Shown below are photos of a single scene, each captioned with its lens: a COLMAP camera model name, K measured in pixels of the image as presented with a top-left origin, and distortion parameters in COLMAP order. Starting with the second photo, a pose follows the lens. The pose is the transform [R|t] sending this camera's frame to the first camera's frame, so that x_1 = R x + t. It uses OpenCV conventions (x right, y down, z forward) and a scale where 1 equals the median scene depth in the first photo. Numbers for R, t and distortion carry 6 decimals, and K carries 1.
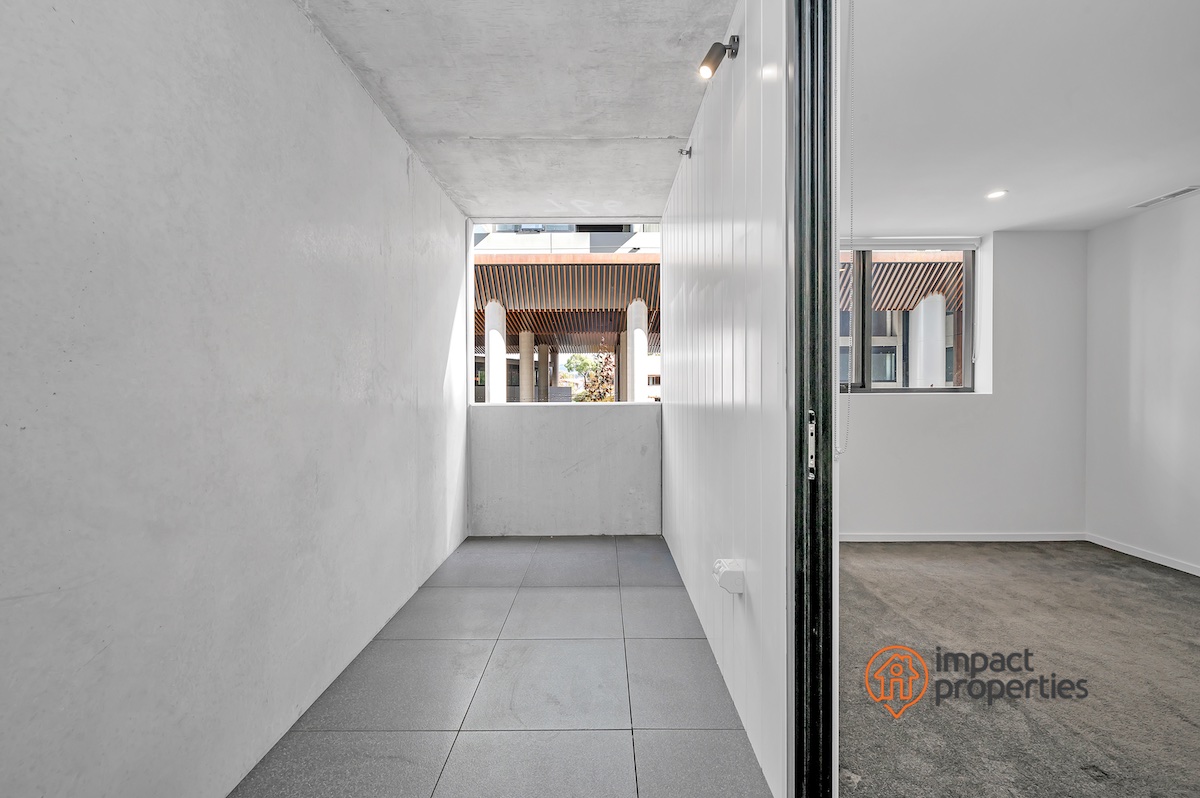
lens RADIAL K [[473.0, 0, 601.8], [0, 473.0, 406.5], [0, 0, 1]] dist [-0.000563, -0.000101]
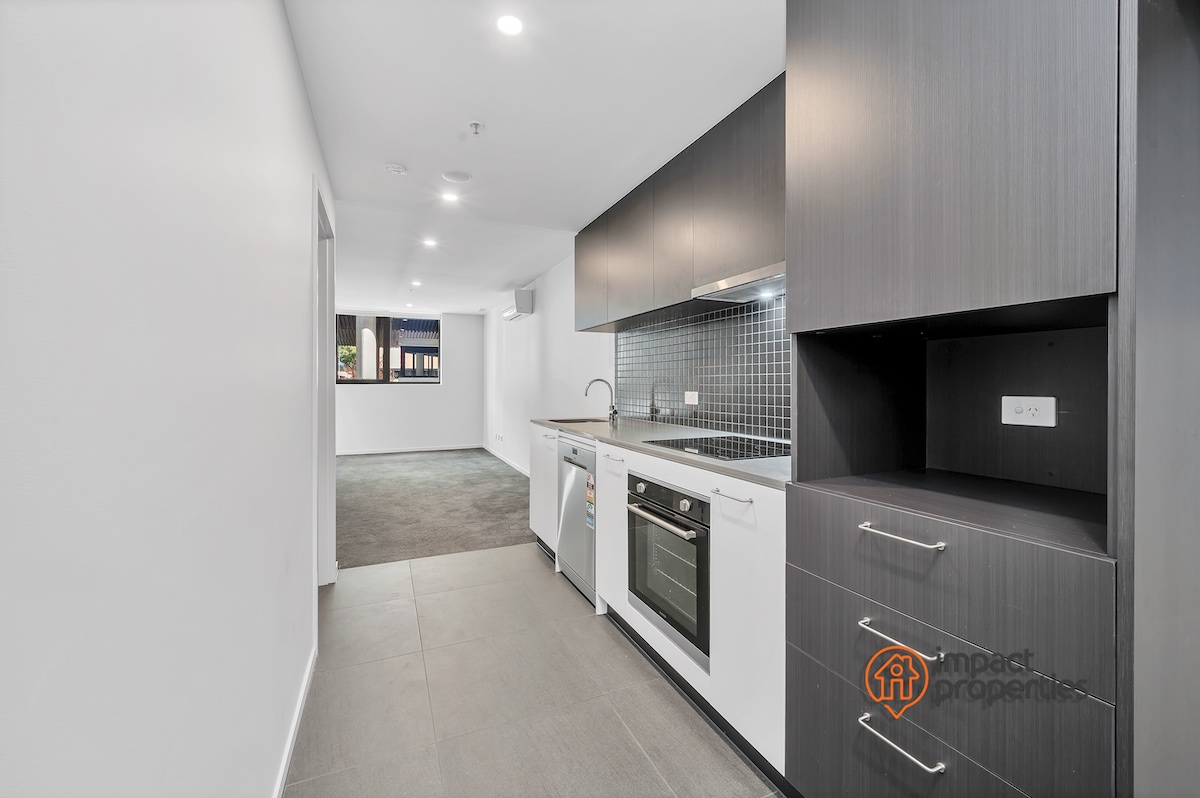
lens RADIAL K [[481.8, 0, 602.8], [0, 481.8, 381.1], [0, 0, 1]] dist [-0.000232, -0.000039]
pose [[0.907595, 0.006179, 0.419801, 0.529028], [0.010909, 0.999207, -0.038292, 0.051677], [-0.419704, 0.039333, 0.906808, -1.342574]]
